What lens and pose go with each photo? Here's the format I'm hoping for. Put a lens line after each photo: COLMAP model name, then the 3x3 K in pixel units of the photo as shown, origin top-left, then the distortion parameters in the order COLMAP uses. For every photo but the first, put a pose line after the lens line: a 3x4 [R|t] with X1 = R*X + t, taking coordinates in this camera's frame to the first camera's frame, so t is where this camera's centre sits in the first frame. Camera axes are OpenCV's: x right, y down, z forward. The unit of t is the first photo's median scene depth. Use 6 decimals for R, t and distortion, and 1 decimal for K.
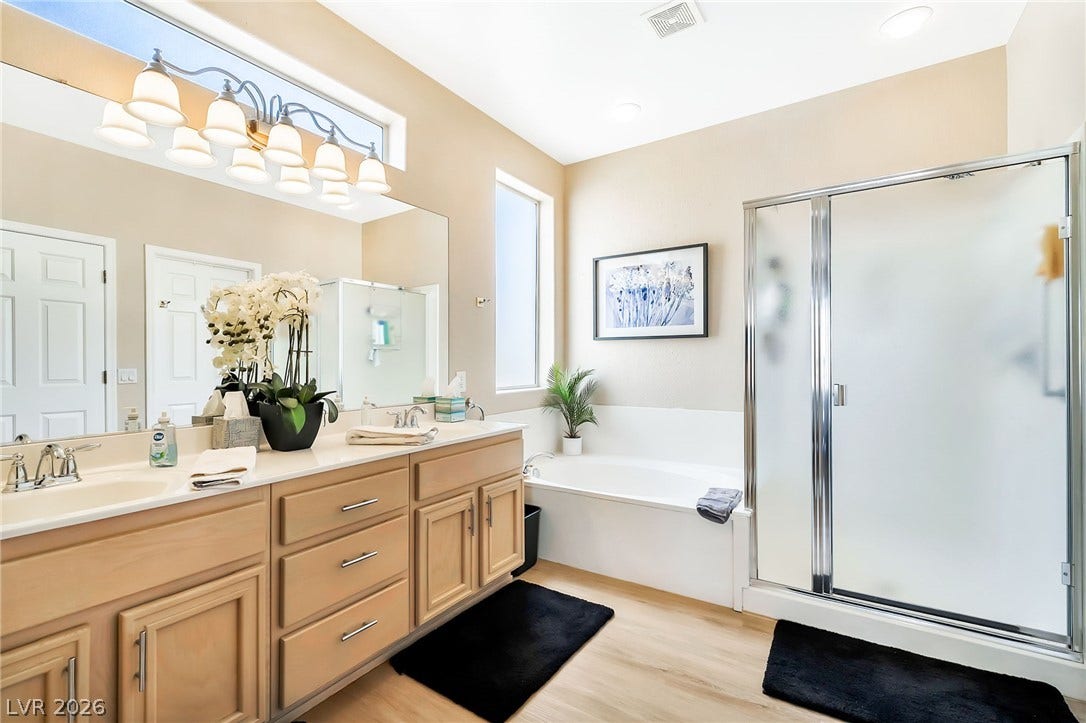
lens RADIAL K [[449.6, 0, 543.5], [0, 449.6, 353.2], [0, 0, 1]] dist [-0.000853, -0.000073]
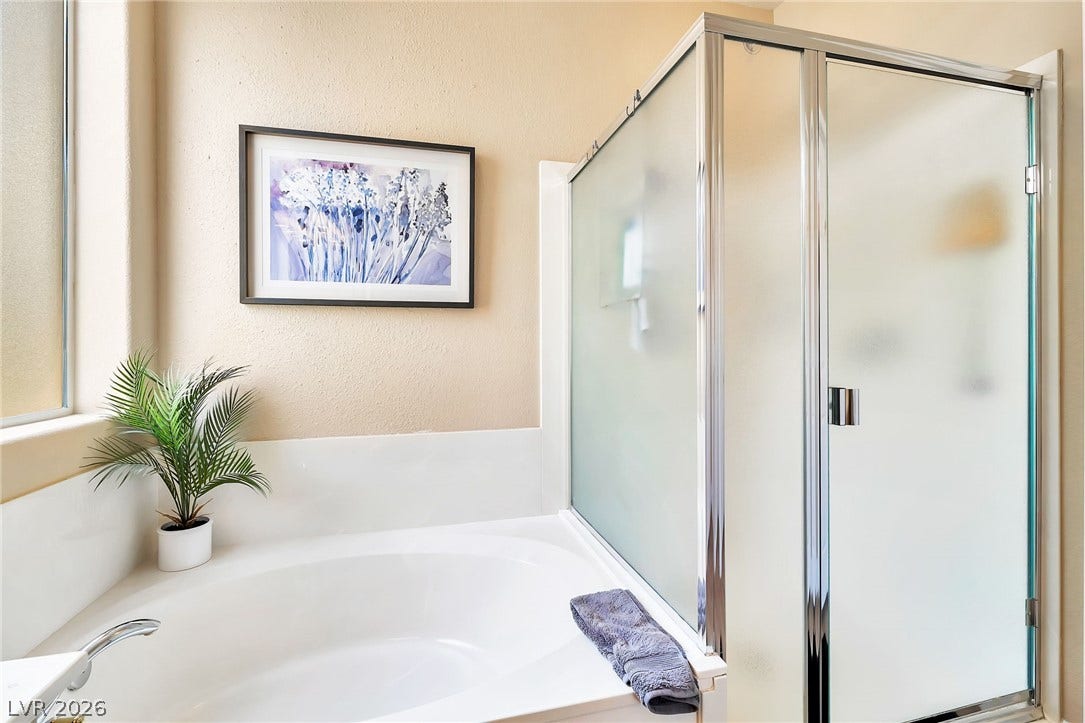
lens RADIAL K [[481.9, 0, 541.2], [0, 481.9, 352.6], [0, 0, 1]] dist [-0.002574, -0.000044]
pose [[0.703031, -0.001692, 0.711157, -0.024280], [-0.011892, 0.999829, 0.014135, 0.012268], [-0.711059, -0.018394, 0.702891, 0.447887]]
